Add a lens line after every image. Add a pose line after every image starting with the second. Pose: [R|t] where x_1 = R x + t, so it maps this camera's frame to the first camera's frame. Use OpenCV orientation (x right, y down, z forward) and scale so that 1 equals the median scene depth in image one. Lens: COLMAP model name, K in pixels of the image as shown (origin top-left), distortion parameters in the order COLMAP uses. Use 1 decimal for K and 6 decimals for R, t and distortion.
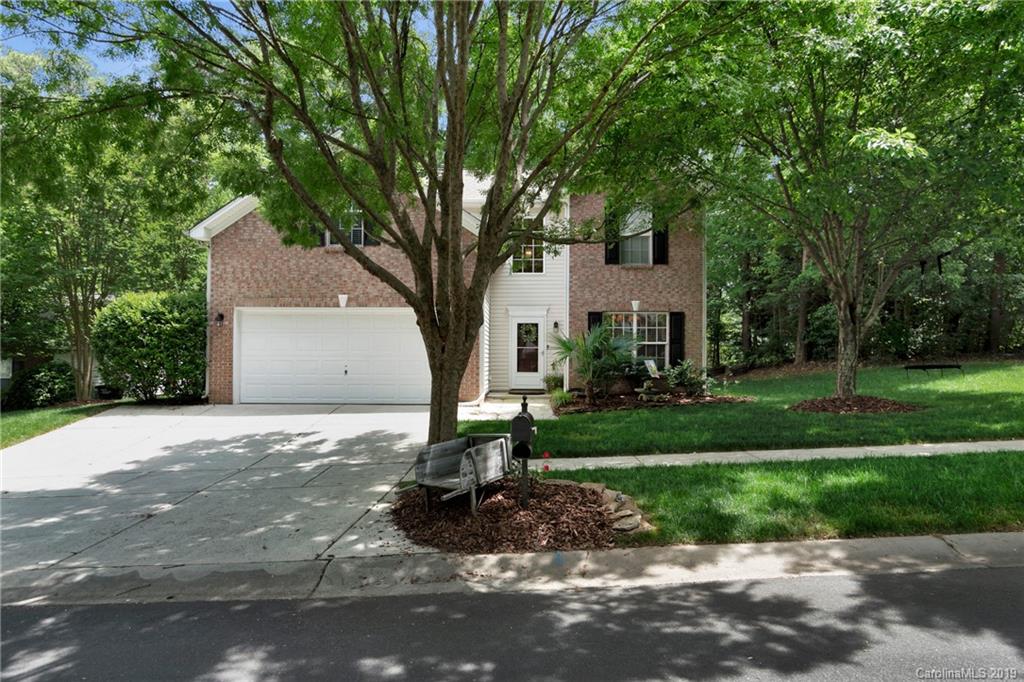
lens RADIAL K [[621.0, 0, 516.3], [0, 621.0, 351.2], [0, 0, 1]] dist [-0.005662, -0.001828]
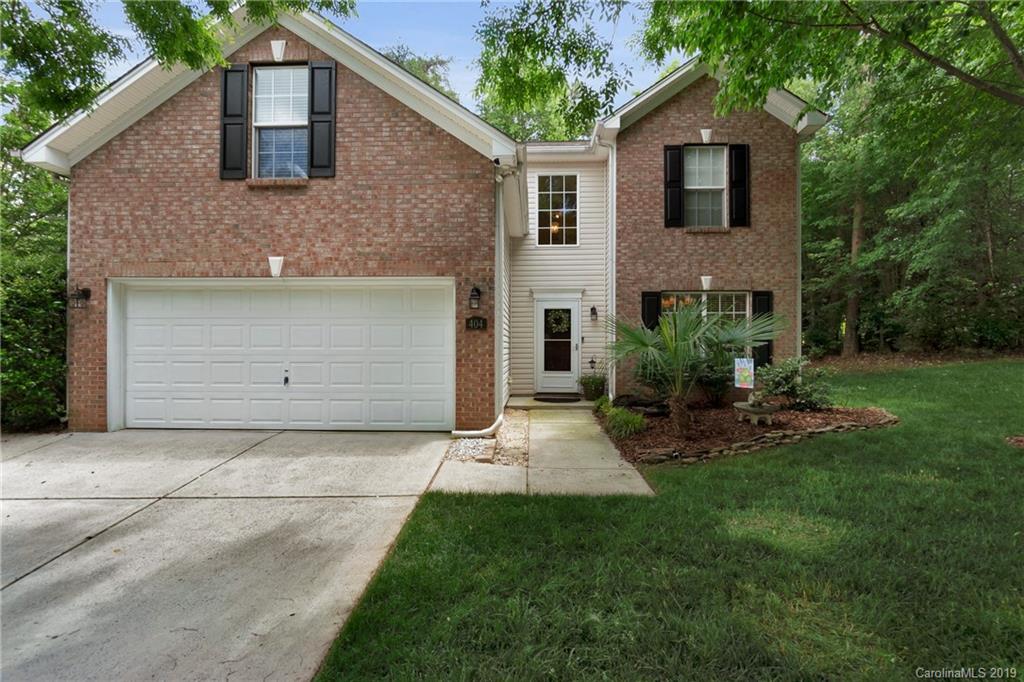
lens RADIAL K [[435.8, 0, 517.7], [0, 435.8, 345.2], [0, 0, 1]] dist [-0.001409, 0.000259]
pose [[0.999902, -0.002224, -0.013846, -0.030201], [0.002386, 0.999929, 0.011710, -0.006475], [0.013819, -0.011742, 0.999836, 0.554778]]
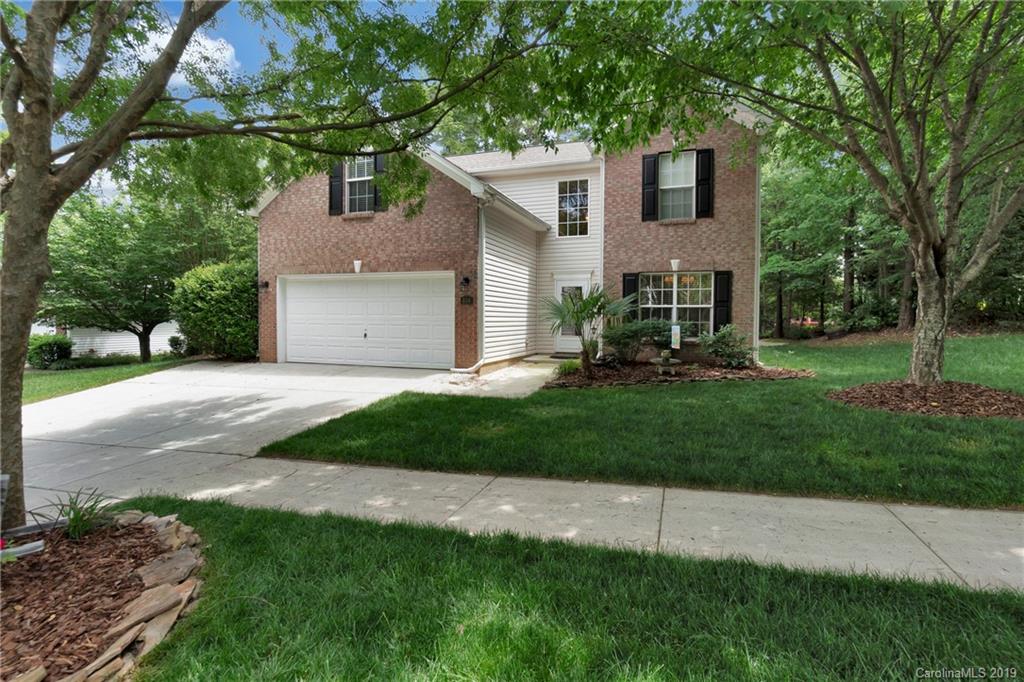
lens RADIAL K [[460.8, 0, 549.1], [0, 460.8, 329.5], [0, 0, 1]] dist [-0.002224, -0.000127]
pose [[0.959226, 0.010213, -0.282455, 0.240560], [0.000443, 0.999291, 0.037635, -0.005081], [0.282639, -0.036225, 0.958542, 0.344115]]
